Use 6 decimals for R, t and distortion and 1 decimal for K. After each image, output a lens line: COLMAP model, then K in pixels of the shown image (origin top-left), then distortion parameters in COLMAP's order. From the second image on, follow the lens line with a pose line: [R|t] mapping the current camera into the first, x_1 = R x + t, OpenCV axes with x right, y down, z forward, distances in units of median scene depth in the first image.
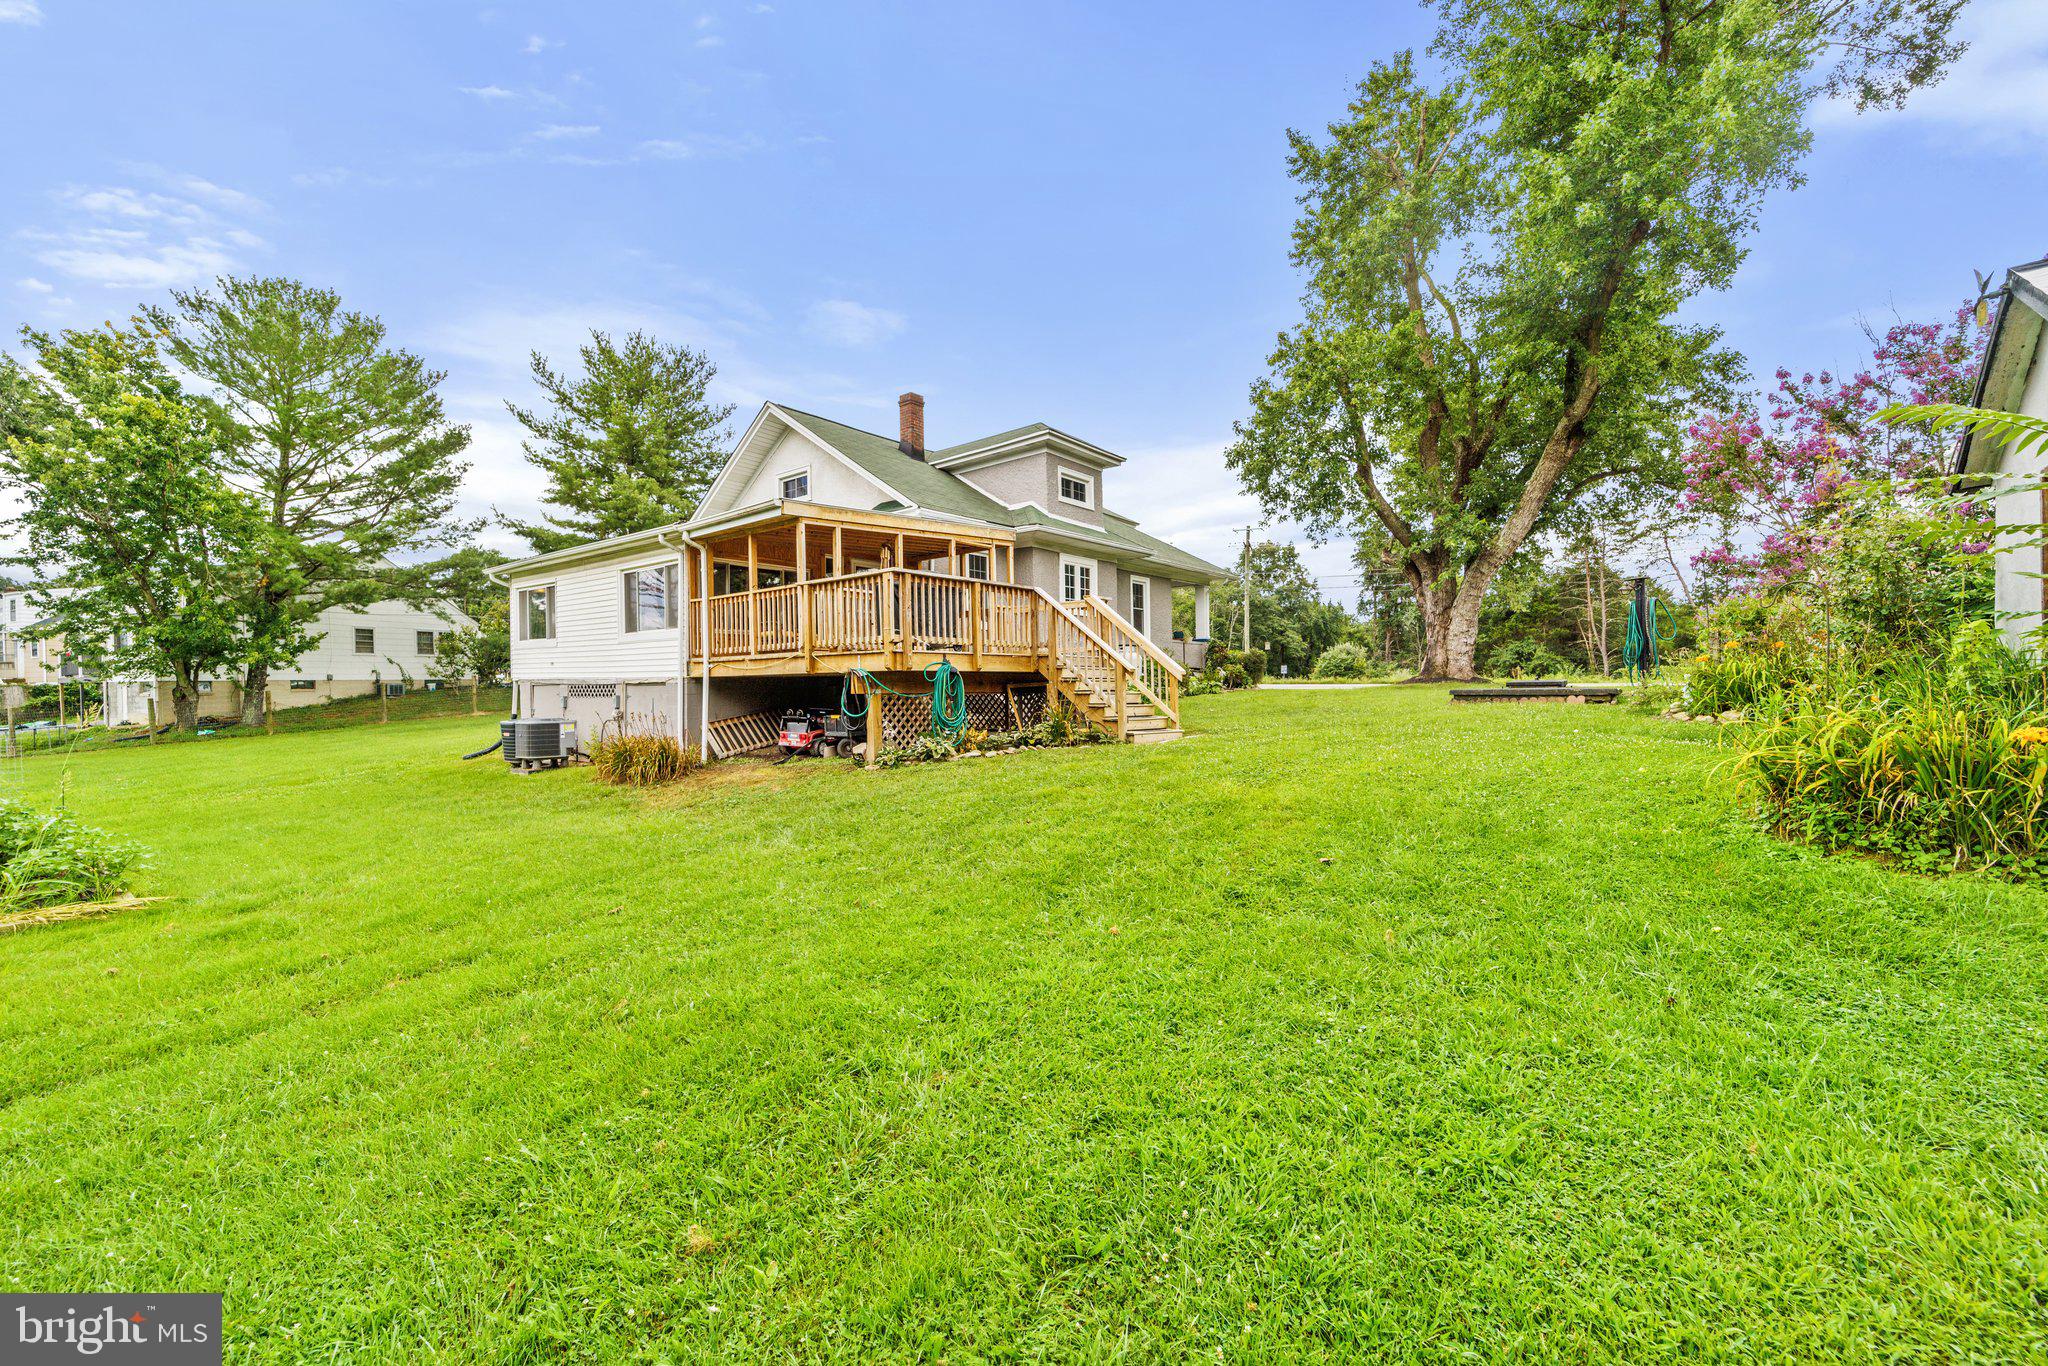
lens RADIAL K [[818.0, 0, 1025.5], [0, 818.0, 701.5], [0, 0, 1]] dist [0.013911, -0.004950]
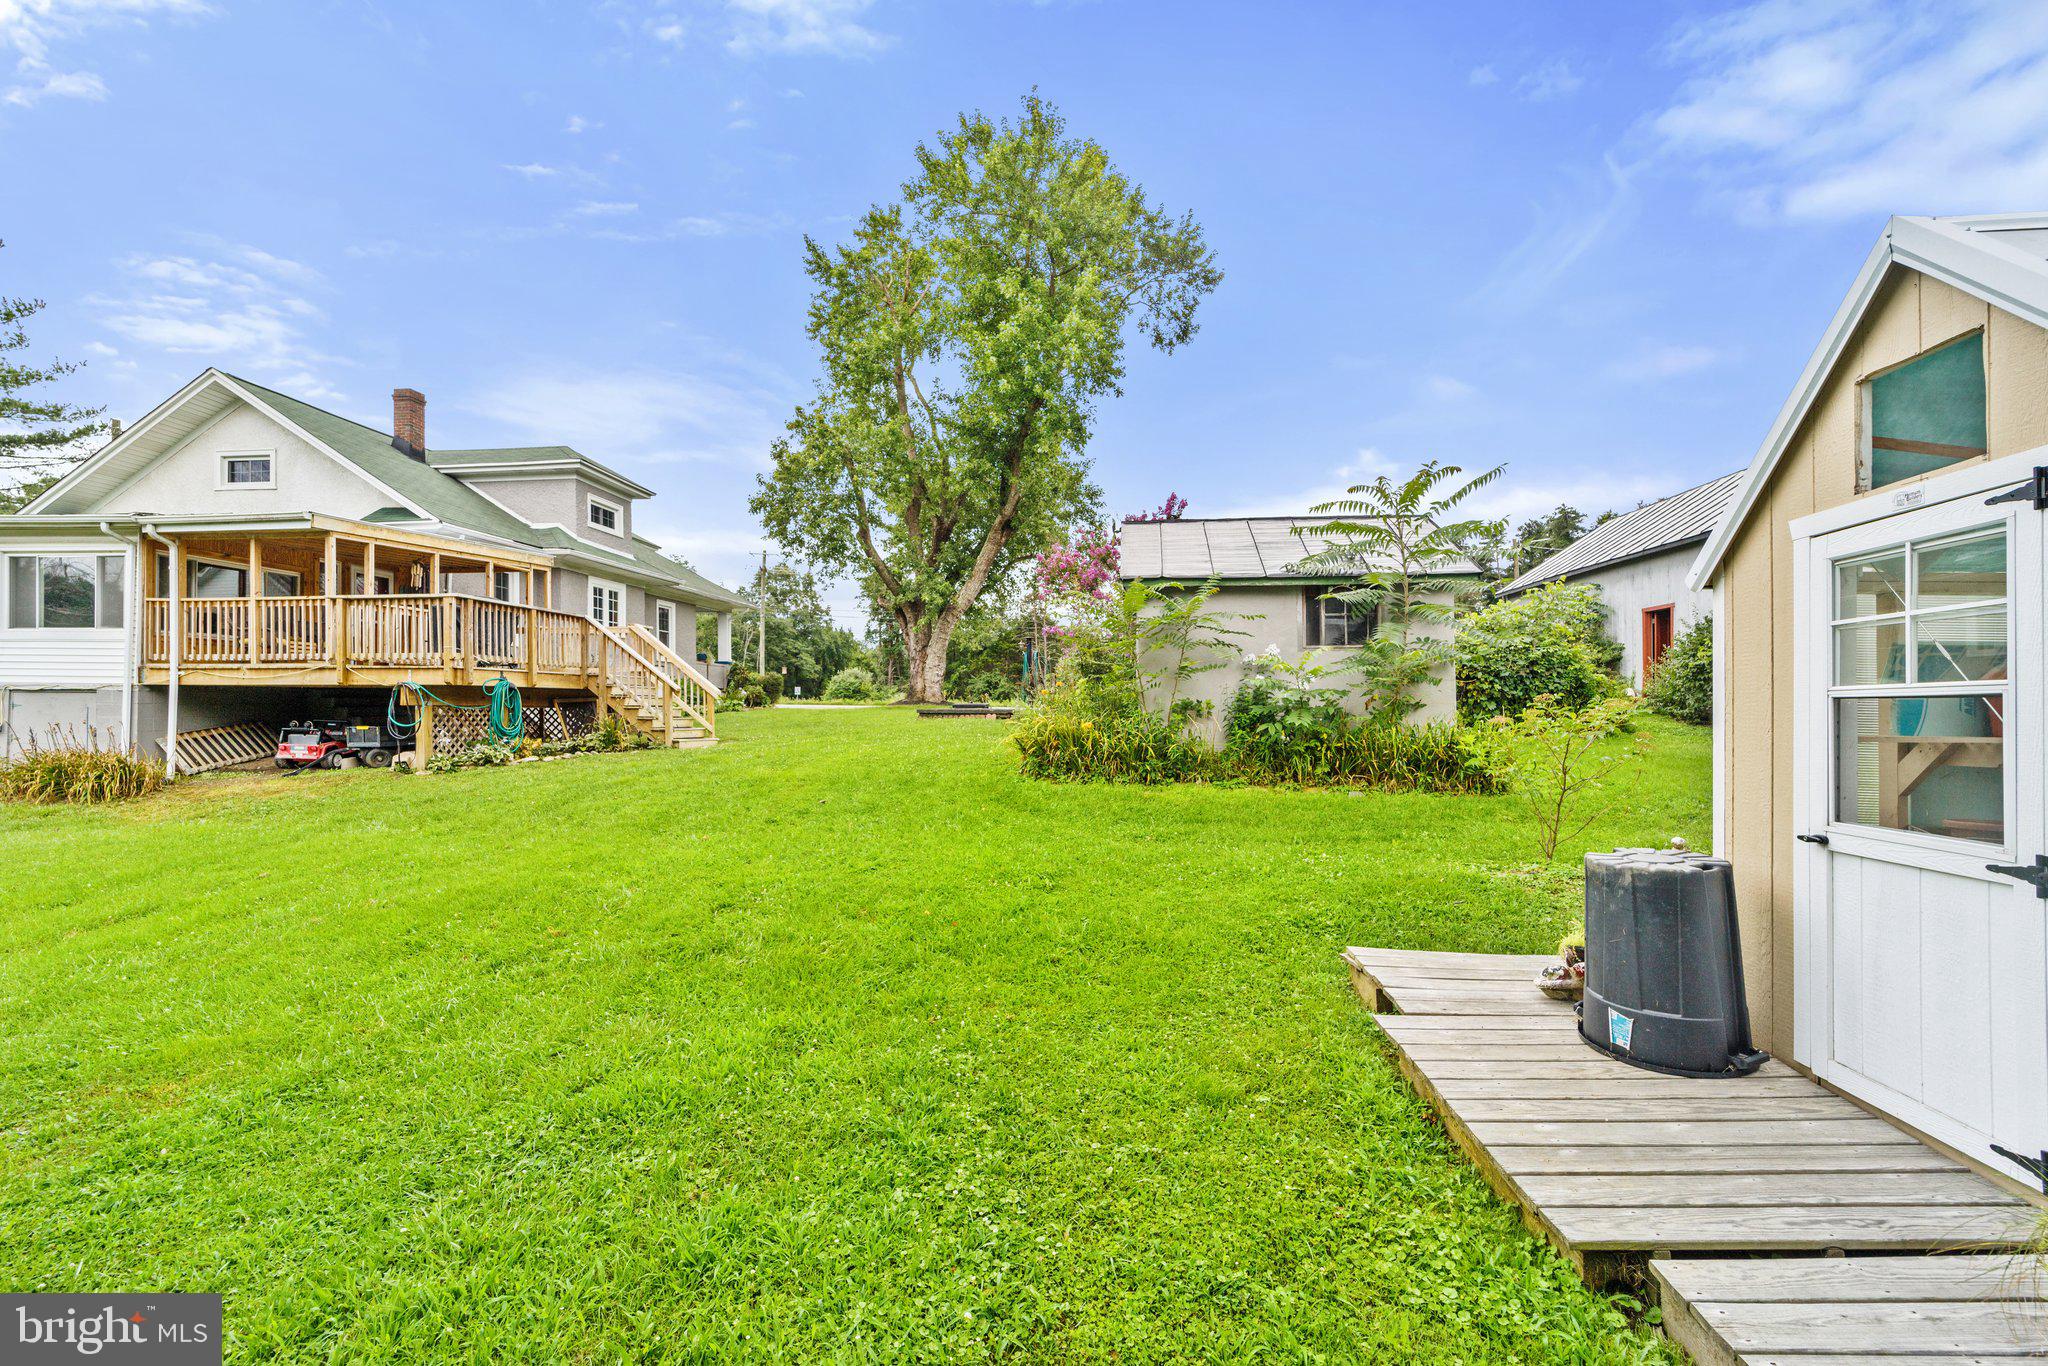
lens RADIAL K [[818.0, 0, 1025.5], [0, 818.0, 701.5], [0, 0, 1]] dist [0.013911, -0.004950]
pose [[0.837802, 0.017126, 0.545706, -0.073332], [-0.003251, 0.999647, -0.026380, 0.007485], [-0.545965, 0.020327, 0.837562, -0.225412]]
